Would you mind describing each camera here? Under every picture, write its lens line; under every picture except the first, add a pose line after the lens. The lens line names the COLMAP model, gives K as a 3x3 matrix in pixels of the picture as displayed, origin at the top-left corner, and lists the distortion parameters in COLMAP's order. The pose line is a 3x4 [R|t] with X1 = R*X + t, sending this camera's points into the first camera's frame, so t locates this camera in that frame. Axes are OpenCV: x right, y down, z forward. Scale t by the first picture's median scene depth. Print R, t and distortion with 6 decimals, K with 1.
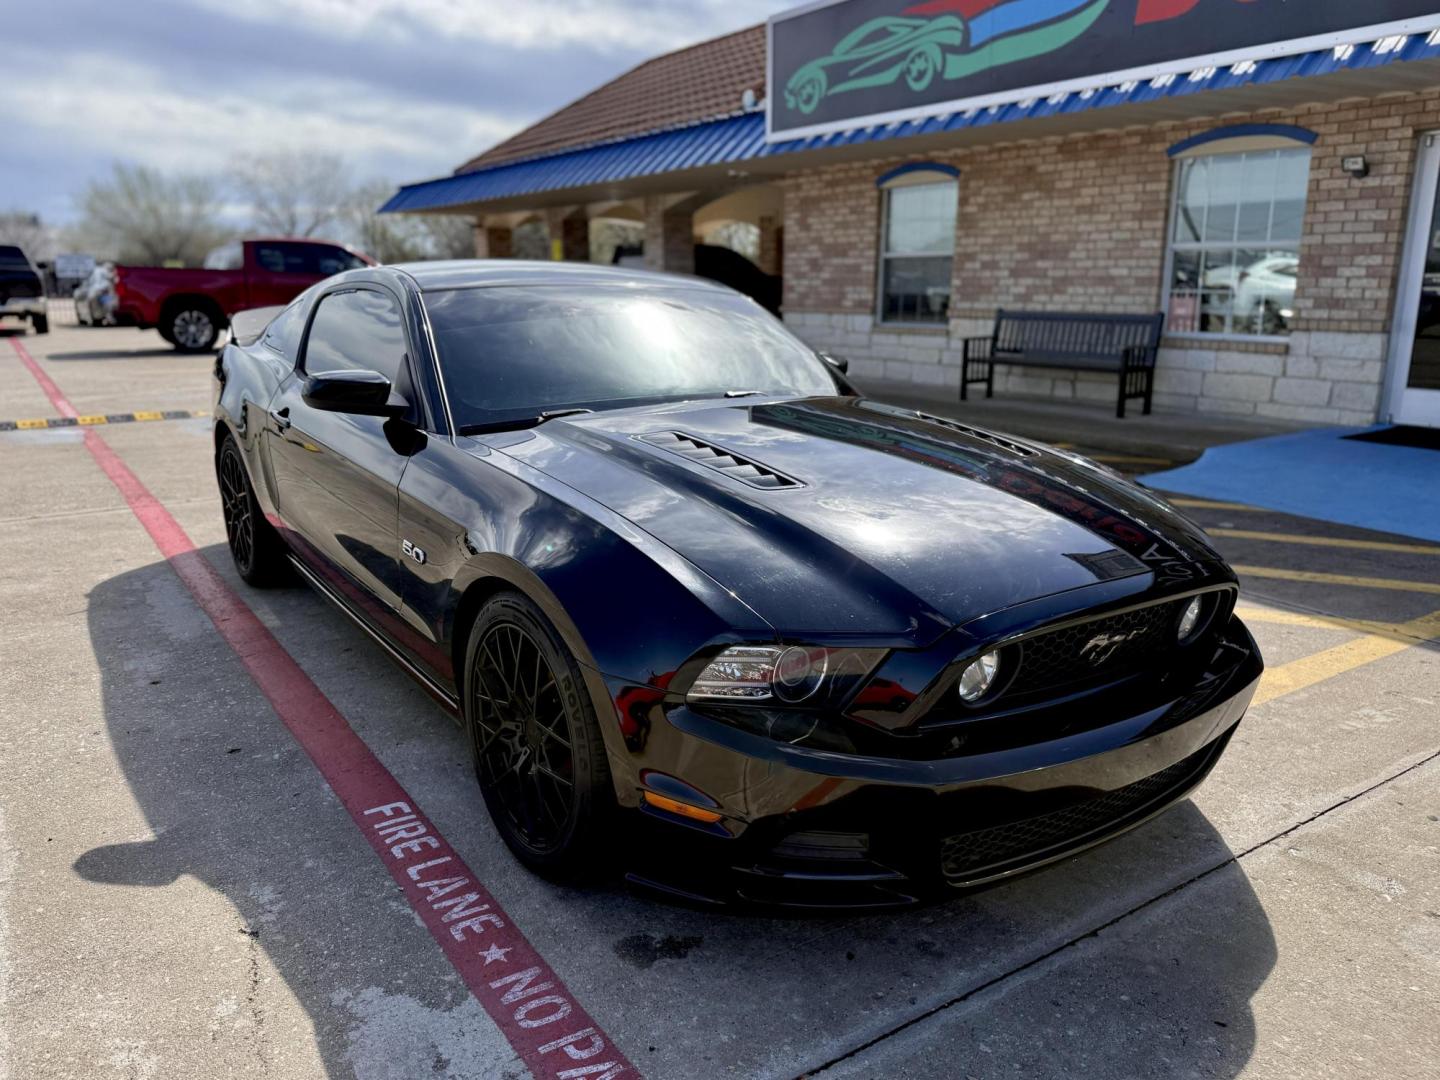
lens RADIAL K [[1005.1, 0, 711.5], [0, 1005.1, 517.3], [0, 0, 1]] dist [0.022568, -0.036391]
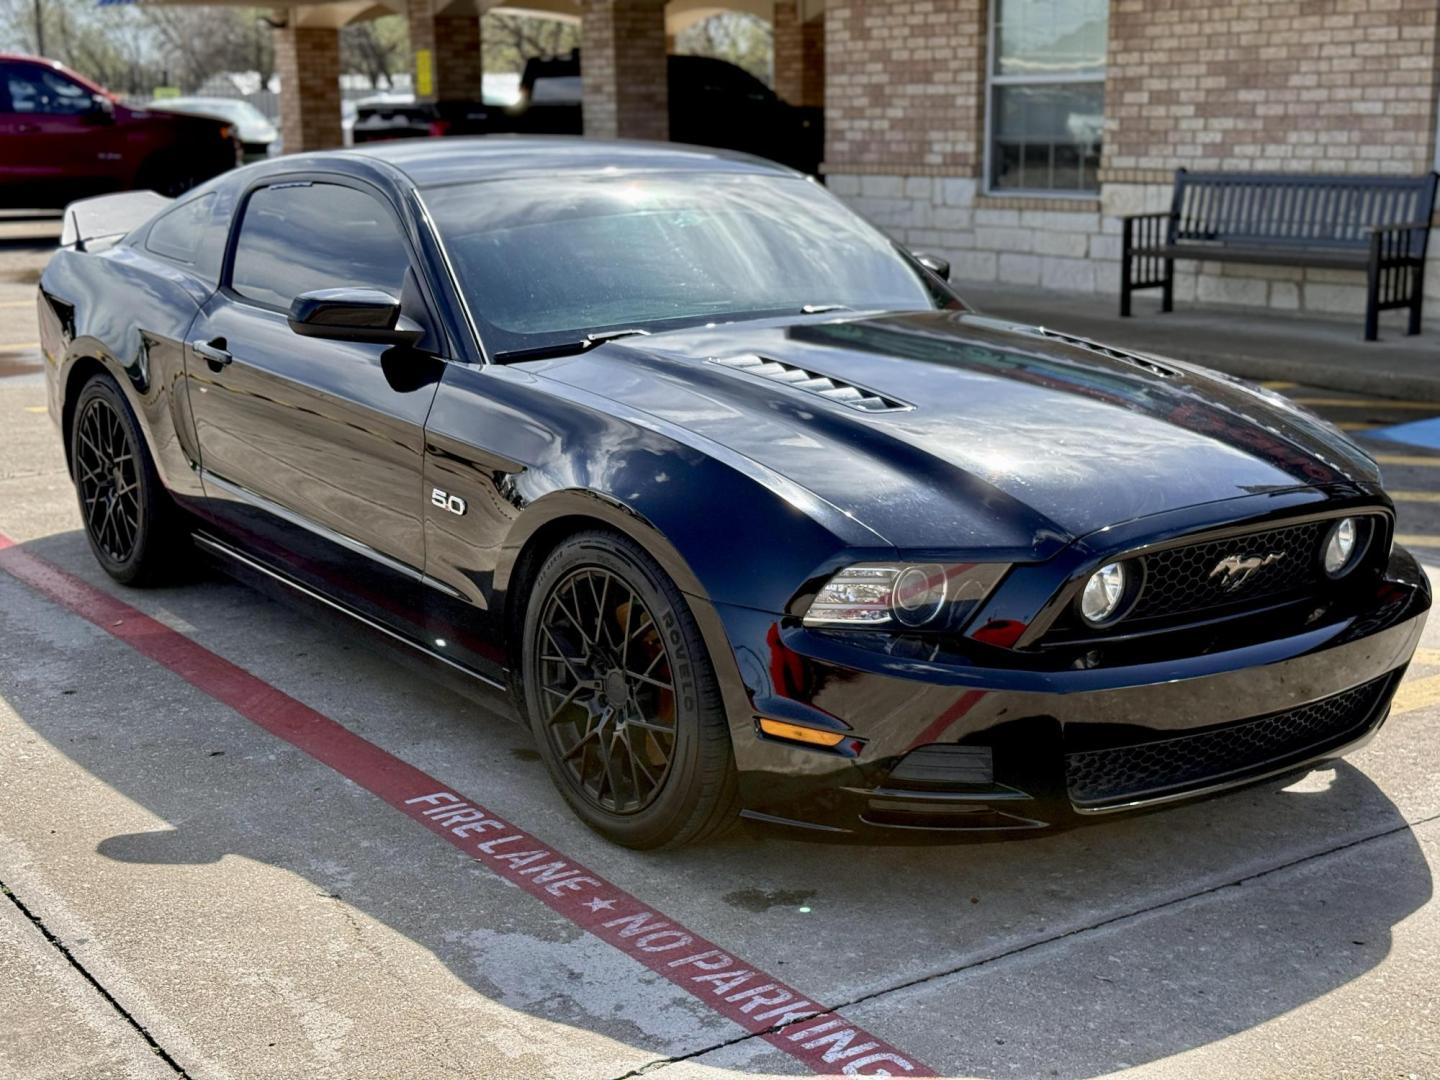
lens RADIAL K [[1787.6, 0, 719.1], [0, 1787.6, 532.3], [0, 0, 1]] dist [0.048656, 0.000000]
pose [[0.999745, -0.017147, 0.014666, -0.109199], [0.017159, 0.999853, -0.000698, 0.078287], [-0.014652, 0.000950, 0.999892, -0.610718]]
